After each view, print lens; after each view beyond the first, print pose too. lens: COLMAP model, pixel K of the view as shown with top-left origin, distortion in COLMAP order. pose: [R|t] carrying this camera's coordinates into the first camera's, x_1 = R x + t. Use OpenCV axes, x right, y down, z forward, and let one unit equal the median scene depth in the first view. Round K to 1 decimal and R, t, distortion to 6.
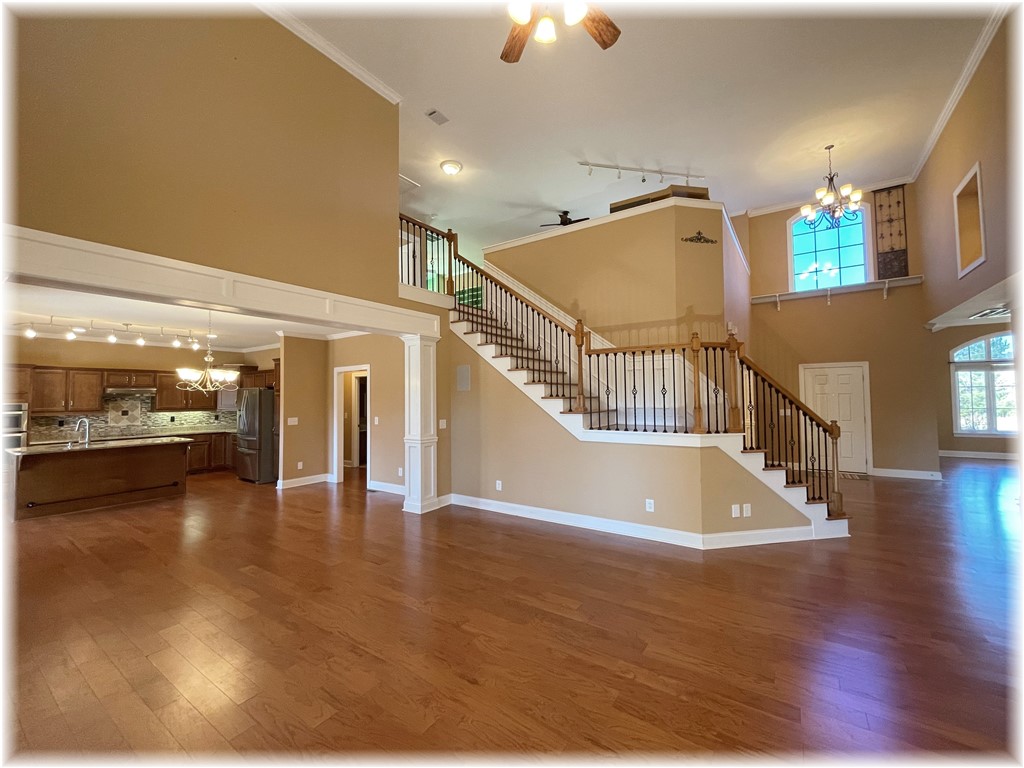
lens RADIAL K [[417.1, 0, 513.3], [0, 417.1, 383.7], [0, 0, 1]] dist [-0.002438, 0.000193]
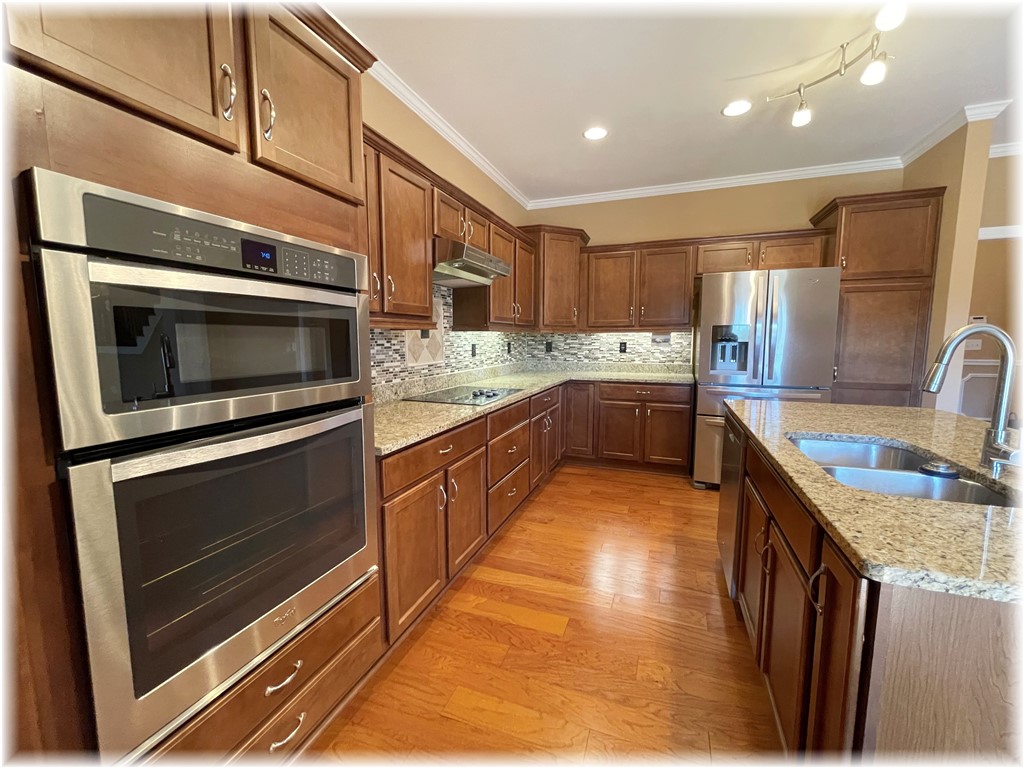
lens RADIAL K [[417.1, 0, 511.1], [0, 417.1, 384.6], [0, 0, 1]] dist [-0.002438, 0.000193]
pose [[0.971521, -0.018100, 0.236263, -0.993298], [-0.016178, 0.989685, 0.142346, 0.067839], [-0.236402, -0.142114, 0.961206, 0.677773]]
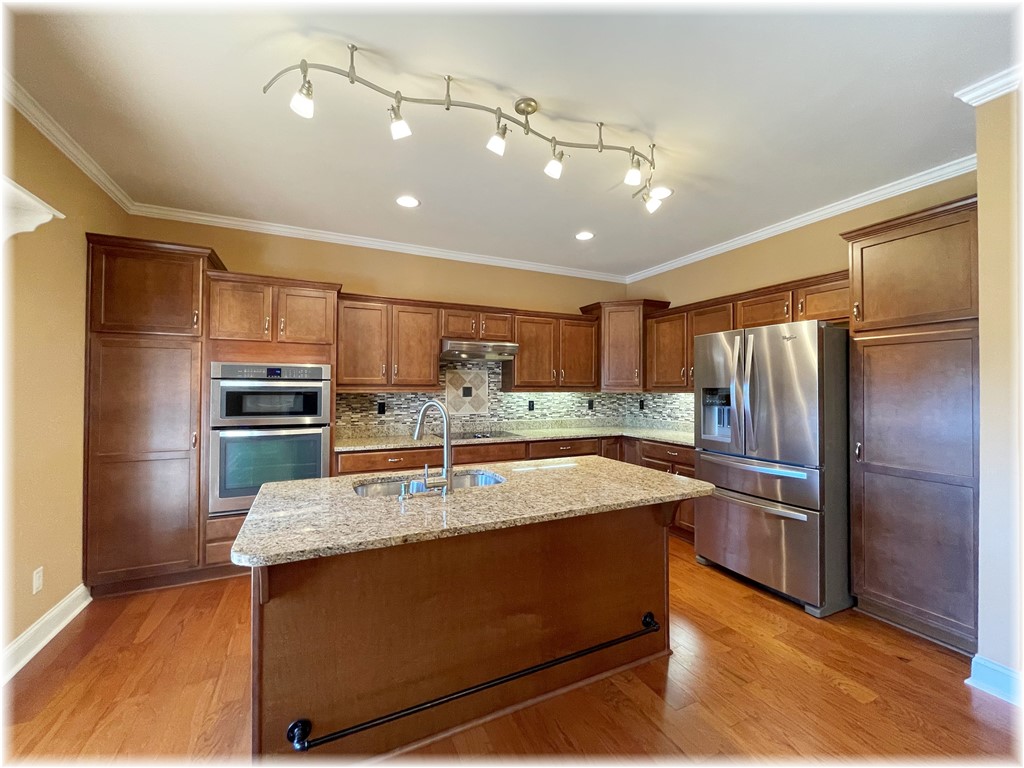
lens RADIAL K [[417.1, 0, 513.2], [0, 417.1, 385.0], [0, 0, 1]] dist [-0.002438, 0.000193]
pose [[0.867511, 0.009438, -0.497329, -0.648910], [0.004511, 0.999630, 0.026838, 0.050298], [0.497398, -0.025525, 0.867147, 0.597179]]
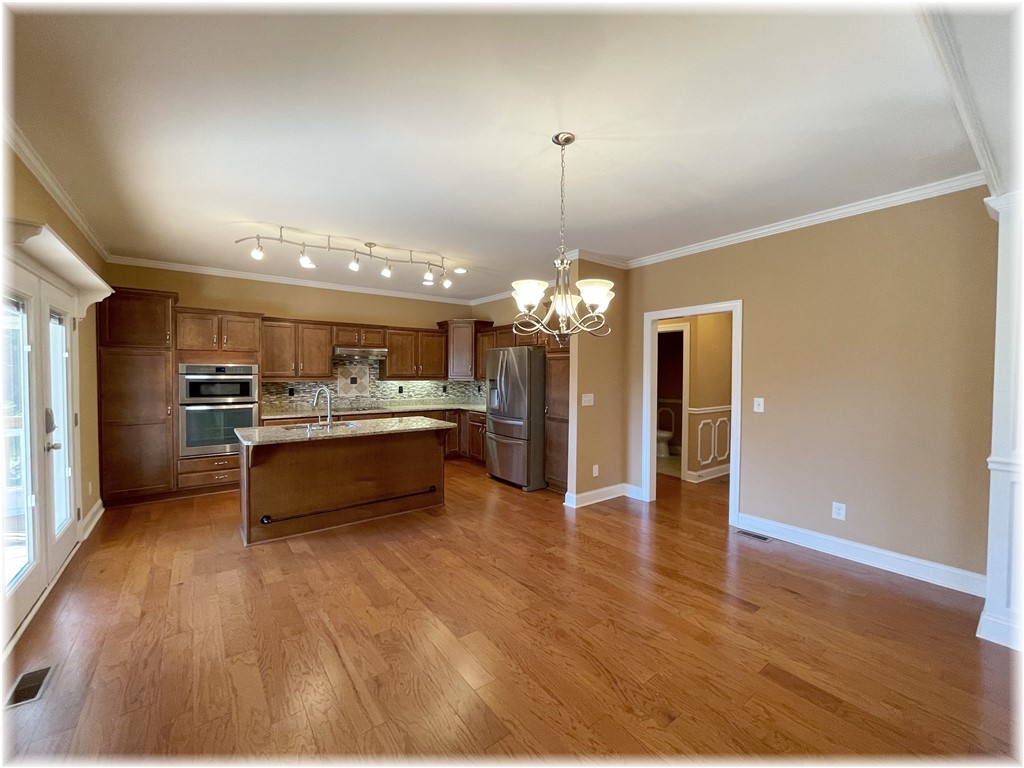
lens RADIAL K [[417.1, 0, 513.5], [0, 417.1, 383.2], [0, 0, 1]] dist [-0.002438, 0.000193]
pose [[0.950696, 0.023090, -0.309265, -0.424476], [-0.004992, 0.998235, 0.059184, 0.028736], [0.310085, -0.054722, 0.949133, 0.365732]]
